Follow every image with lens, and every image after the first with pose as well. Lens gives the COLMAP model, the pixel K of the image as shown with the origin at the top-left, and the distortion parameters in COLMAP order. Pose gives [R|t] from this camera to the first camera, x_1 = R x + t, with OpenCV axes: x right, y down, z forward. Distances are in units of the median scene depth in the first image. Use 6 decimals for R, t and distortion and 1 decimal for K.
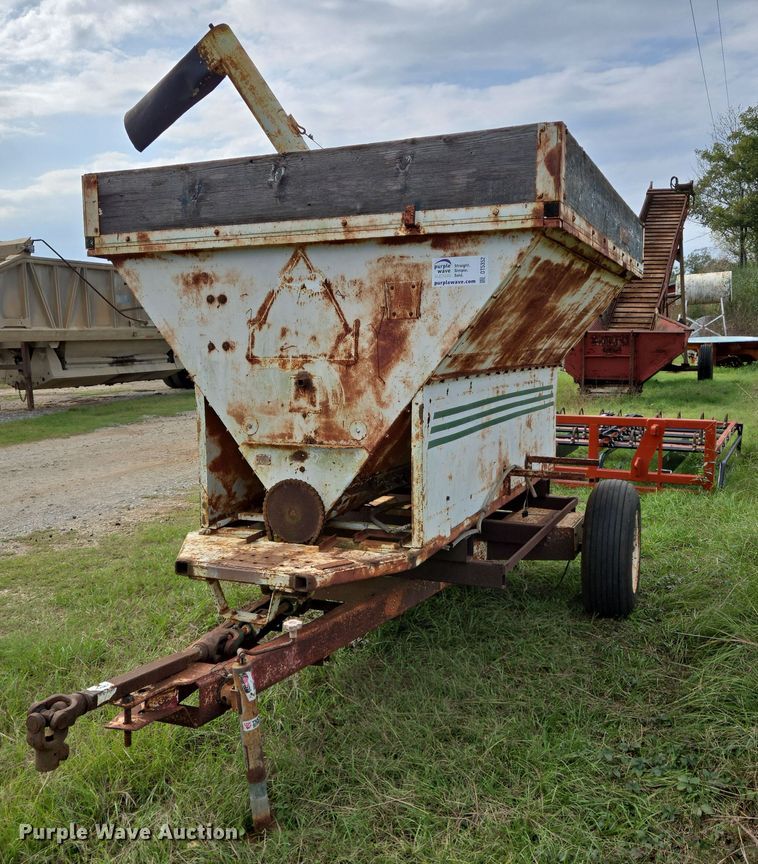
lens RADIAL K [[823.6, 0, 380.6], [0, 823.6, 426.3], [0, 0, 1]] dist [0.041669, 0.000000]
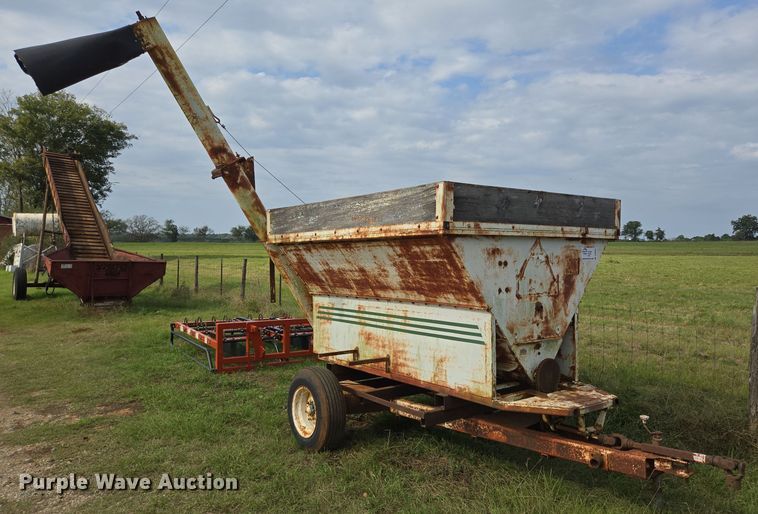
lens RADIAL K [[558.5, 0, 397.1], [0, 558.5, 267.8], [0, 0, 1]] dist [0.049982, -0.013383]
pose [[0.492658, -0.007691, 0.870189, -1.367474], [0.085133, 0.995590, -0.039399, -0.119677], [-0.866049, 0.093492, 0.491140, 0.626350]]
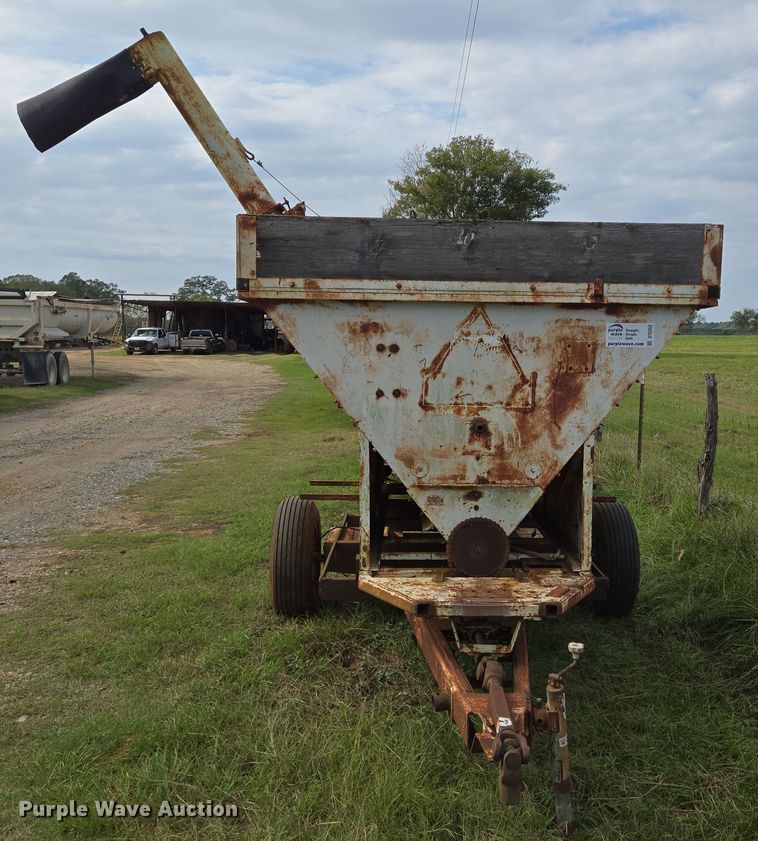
lens RADIAL K [[846.8, 0, 446.1], [0, 846.8, 414.3], [0, 0, 1]] dist [0.054372, 0.000000]
pose [[0.898050, -0.009529, 0.439790, -0.614957], [0.022892, 0.999423, -0.025090, -0.043178], [-0.439297, 0.032599, 0.897750, 0.013404]]
